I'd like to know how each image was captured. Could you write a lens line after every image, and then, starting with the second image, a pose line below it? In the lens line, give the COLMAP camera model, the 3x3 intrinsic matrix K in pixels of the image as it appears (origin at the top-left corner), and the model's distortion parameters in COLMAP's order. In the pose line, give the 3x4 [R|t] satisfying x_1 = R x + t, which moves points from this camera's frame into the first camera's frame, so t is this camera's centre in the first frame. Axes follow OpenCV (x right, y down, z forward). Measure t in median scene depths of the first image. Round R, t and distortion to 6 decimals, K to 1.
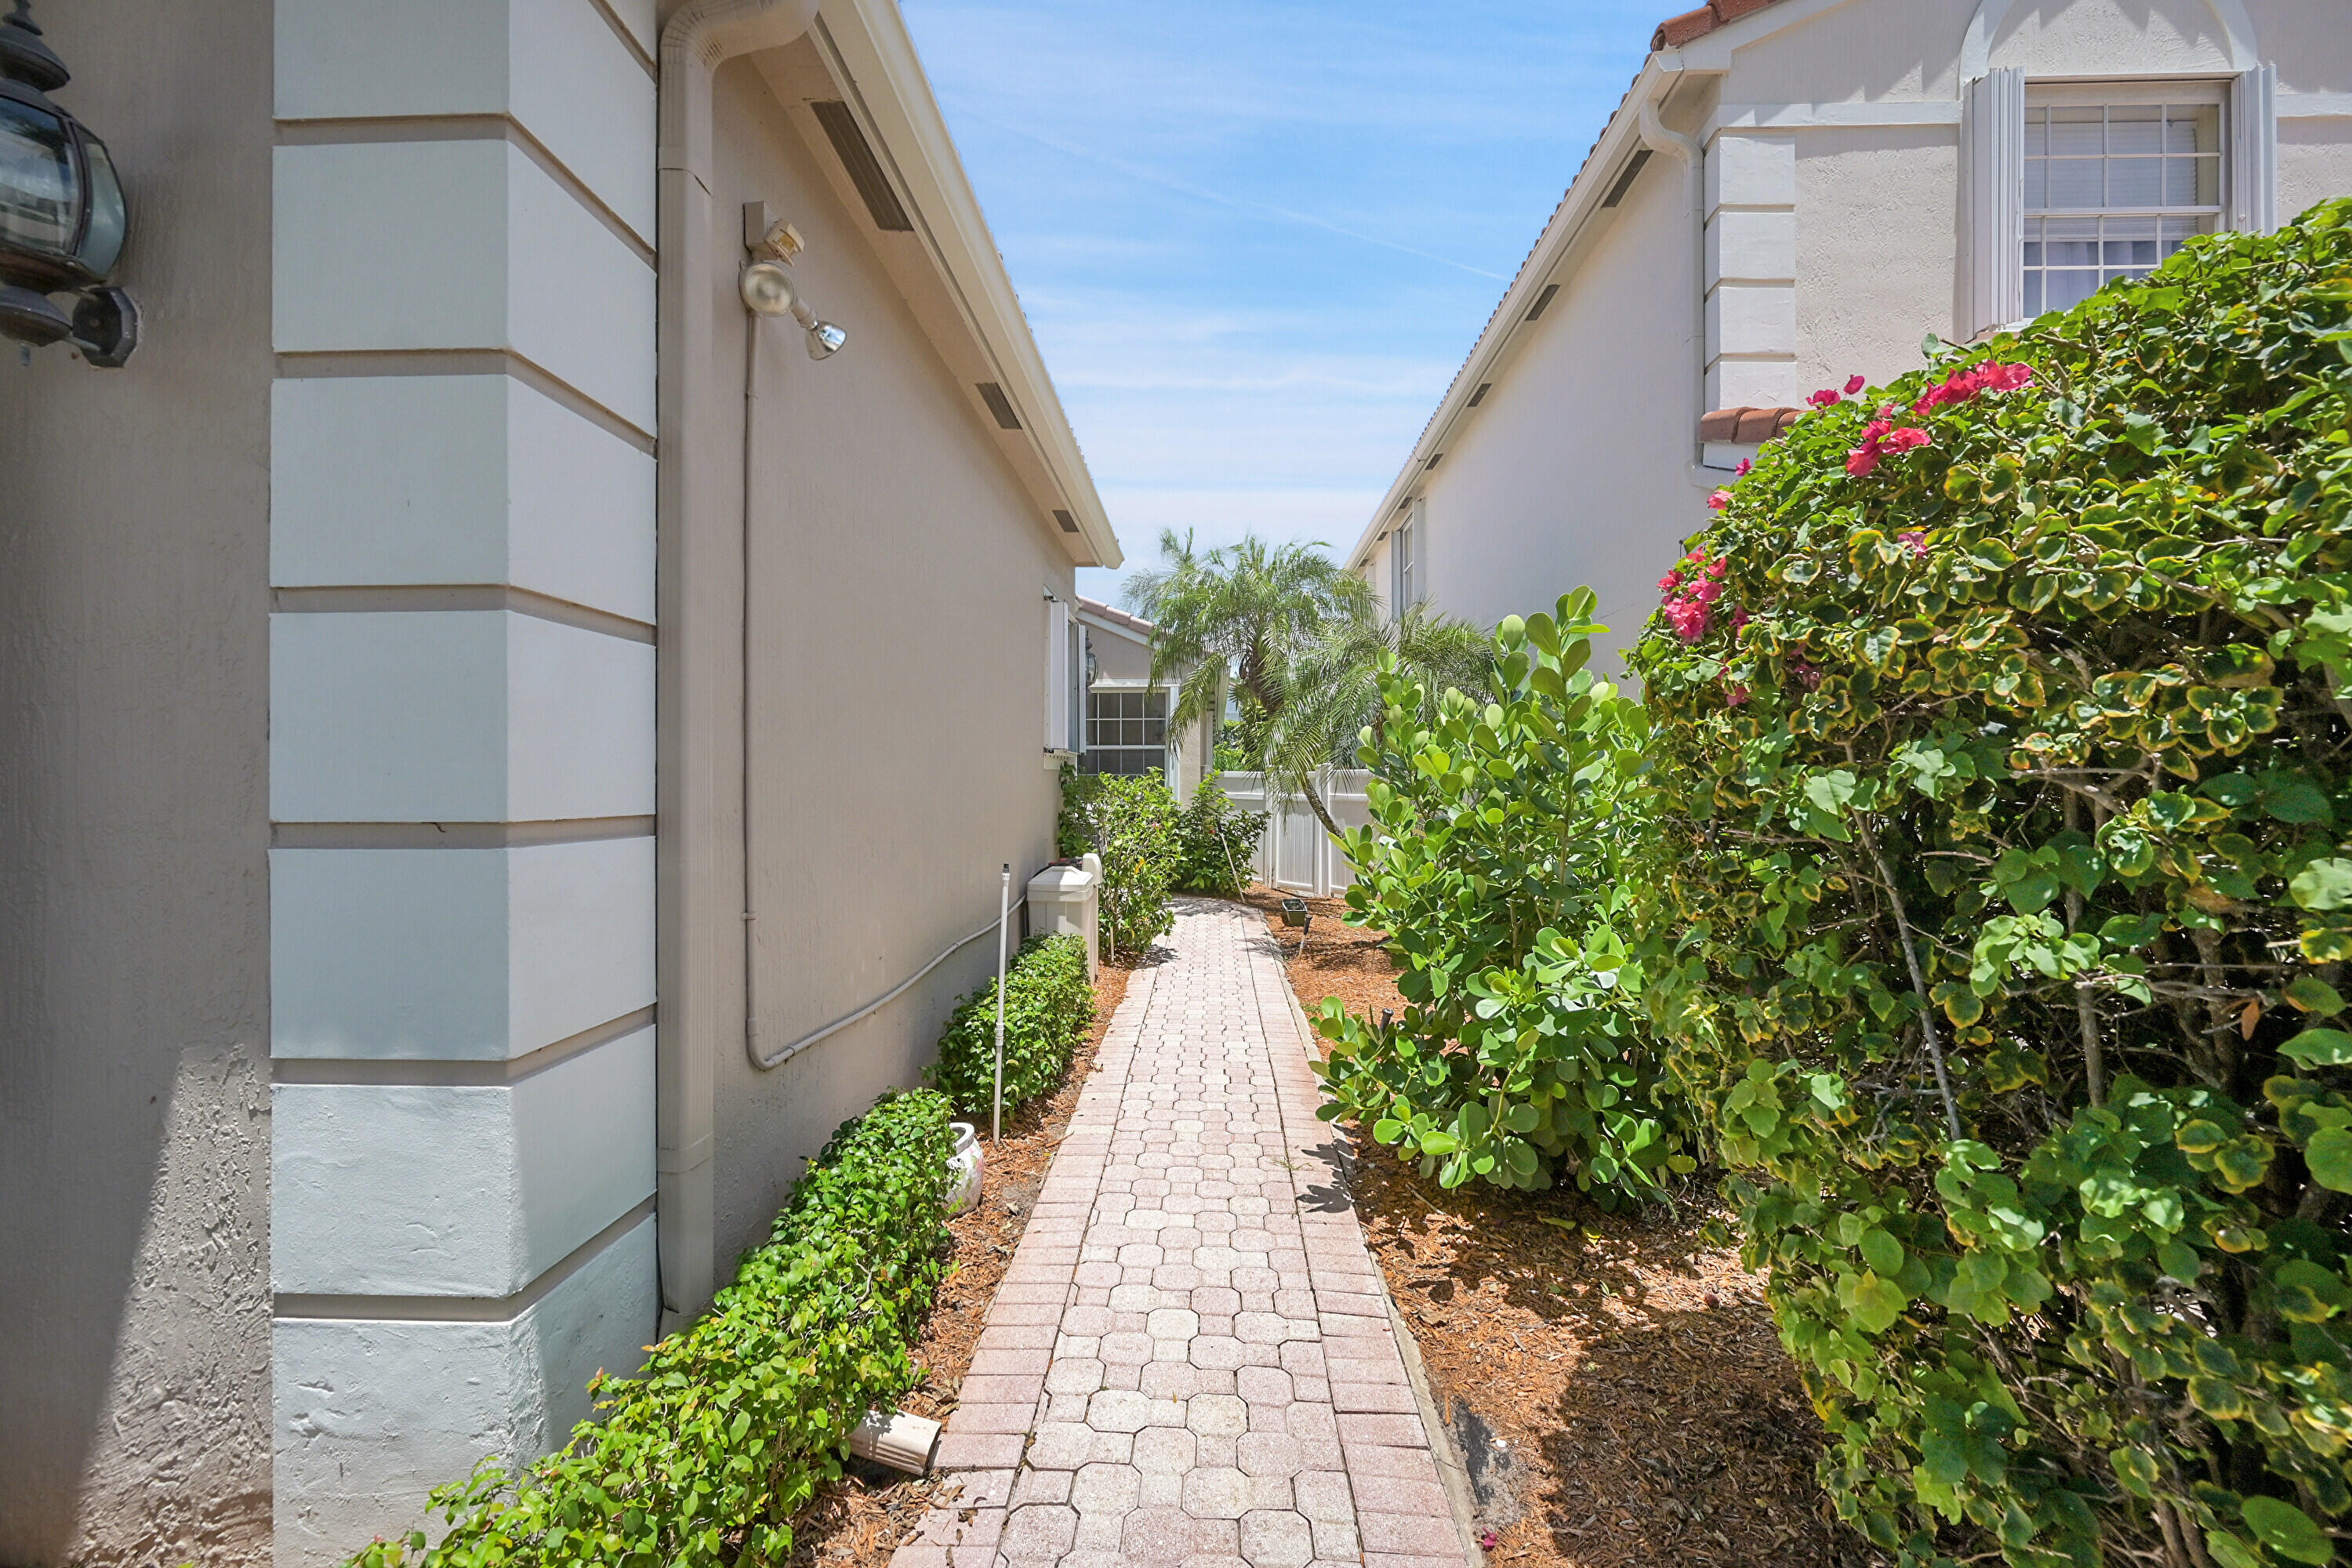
lens RADIAL K [[942.0, 0, 1181.2], [0, 942.0, 780.0], [0, 0, 1]] dist [0.000453, 0.000091]
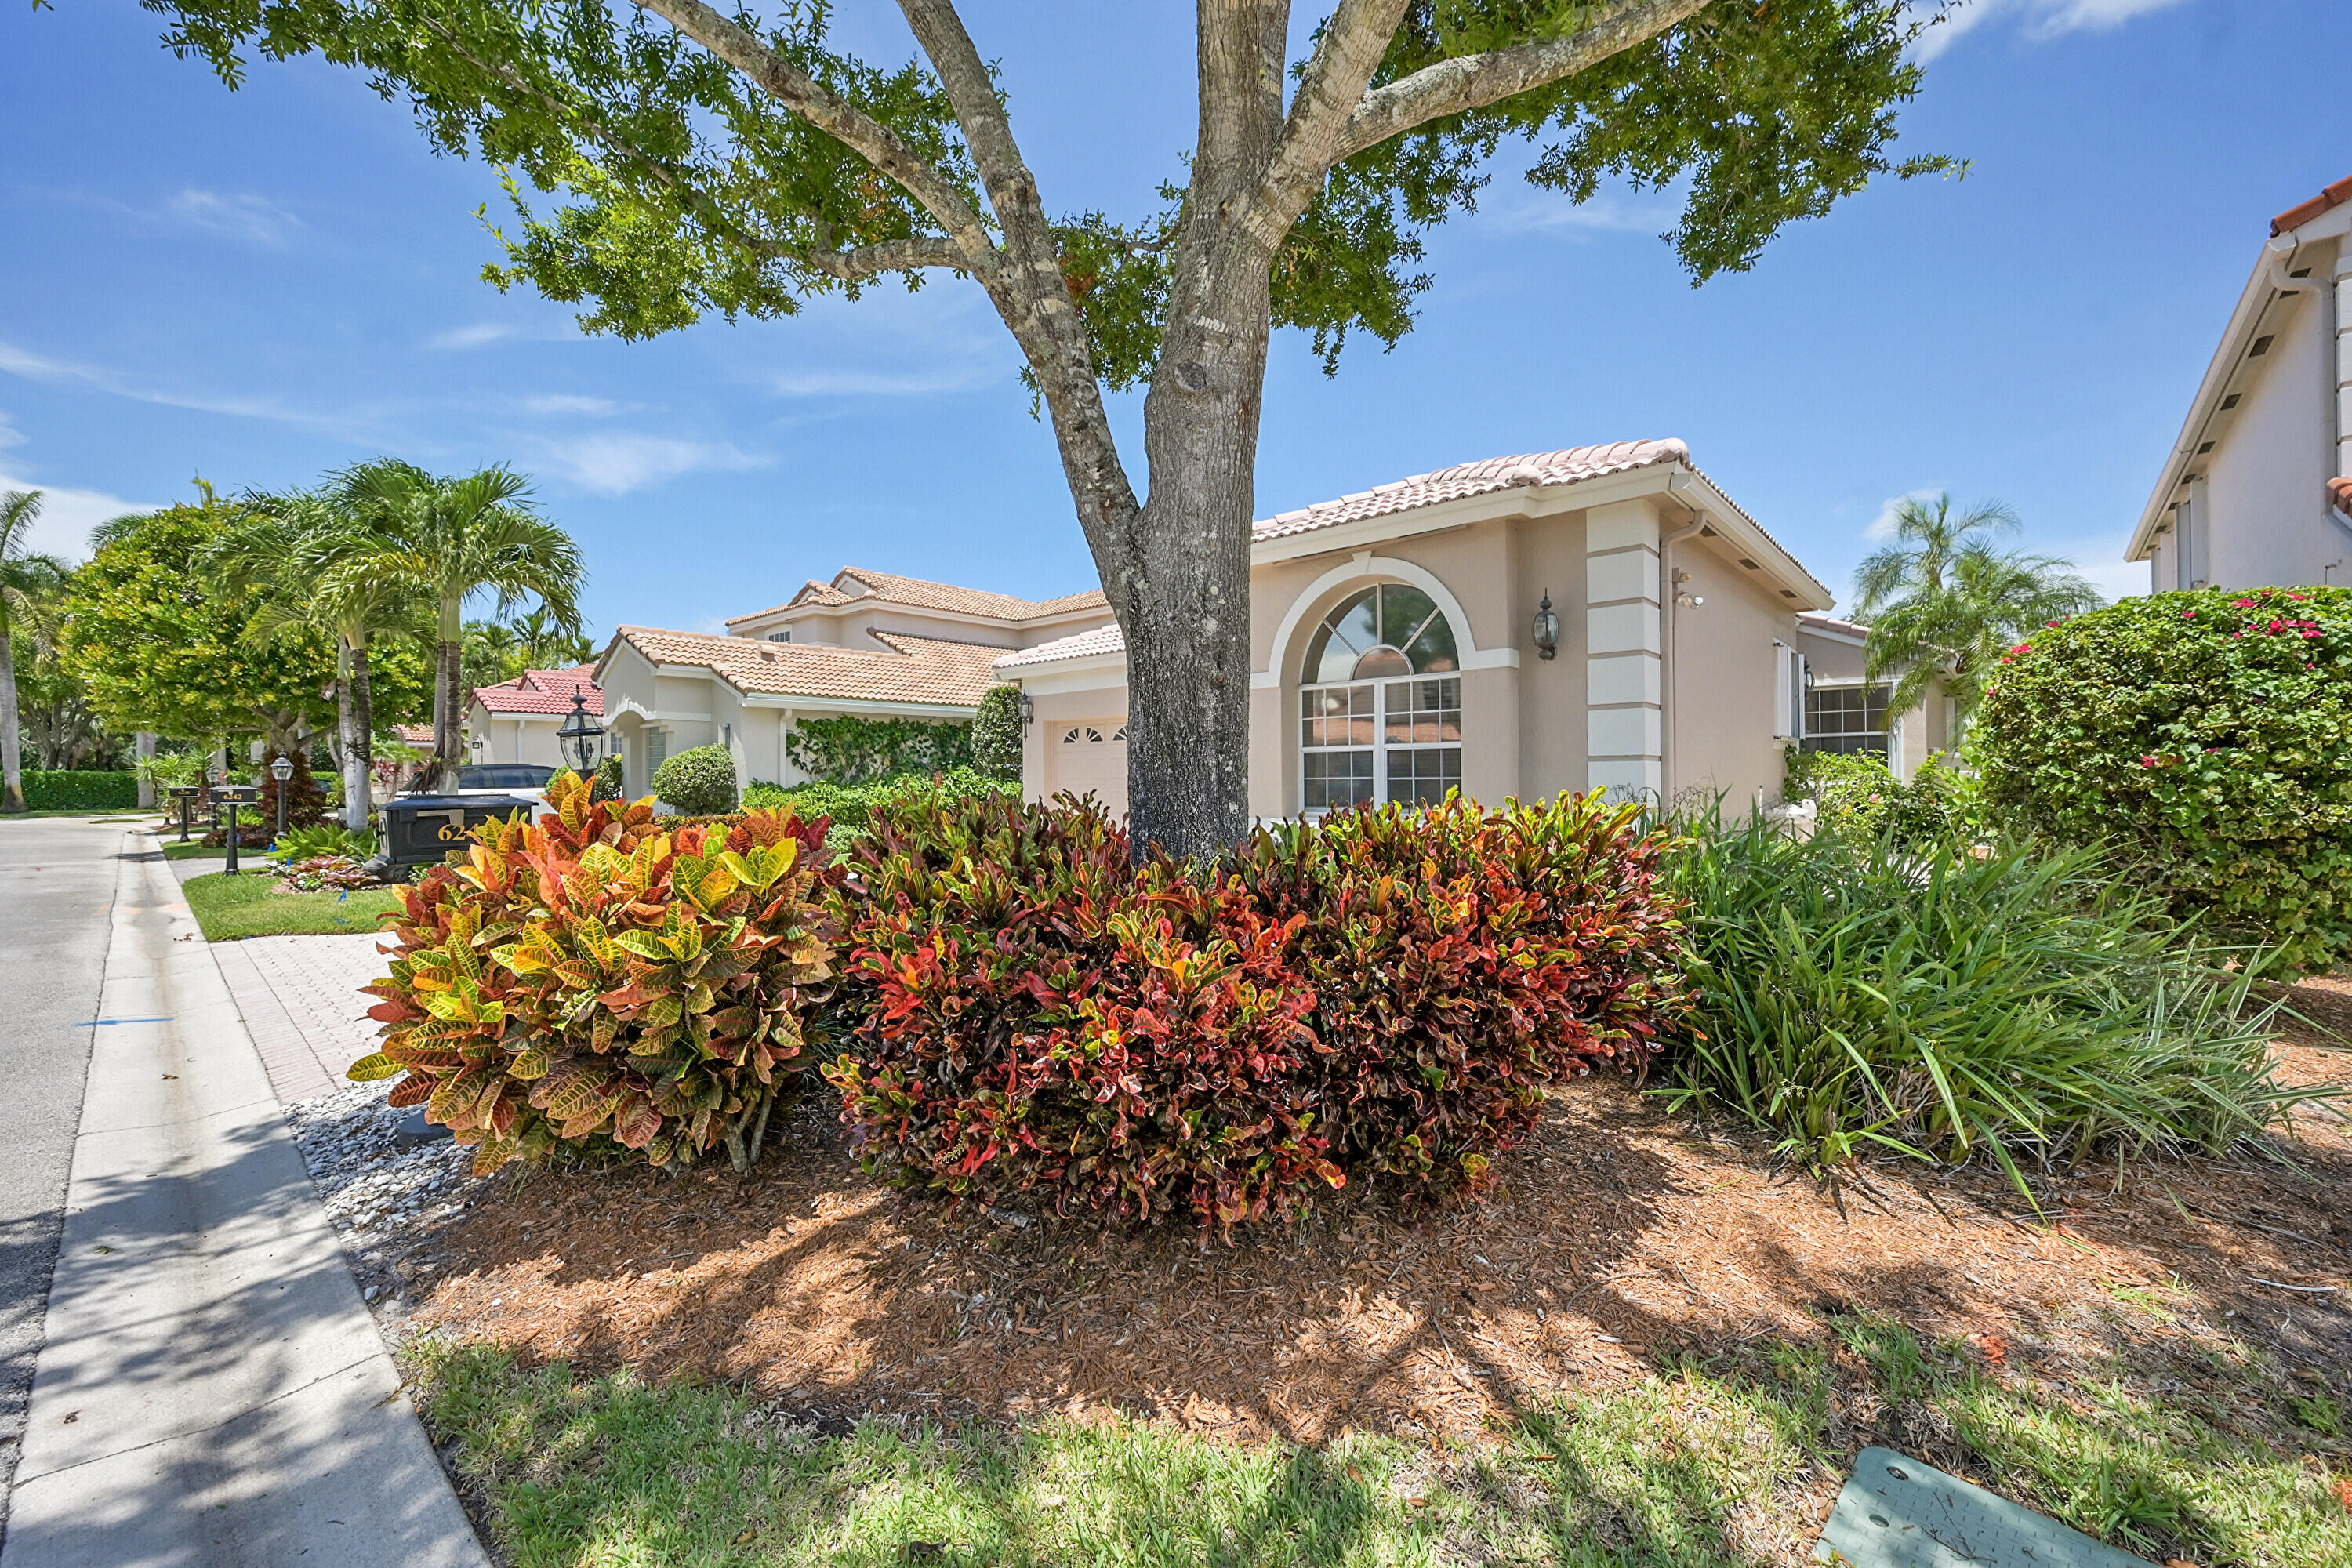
lens RADIAL K [[942.0, 0, 1181.7], [0, 942.0, 772.3], [0, 0, 1]] dist [0.000453, 0.000091]
pose [[0.770066, -0.008364, -0.637910, 0.092643], [0.005387, 0.999964, -0.006608, 0.030290], [0.637942, 0.001652, 0.770083, -0.802514]]
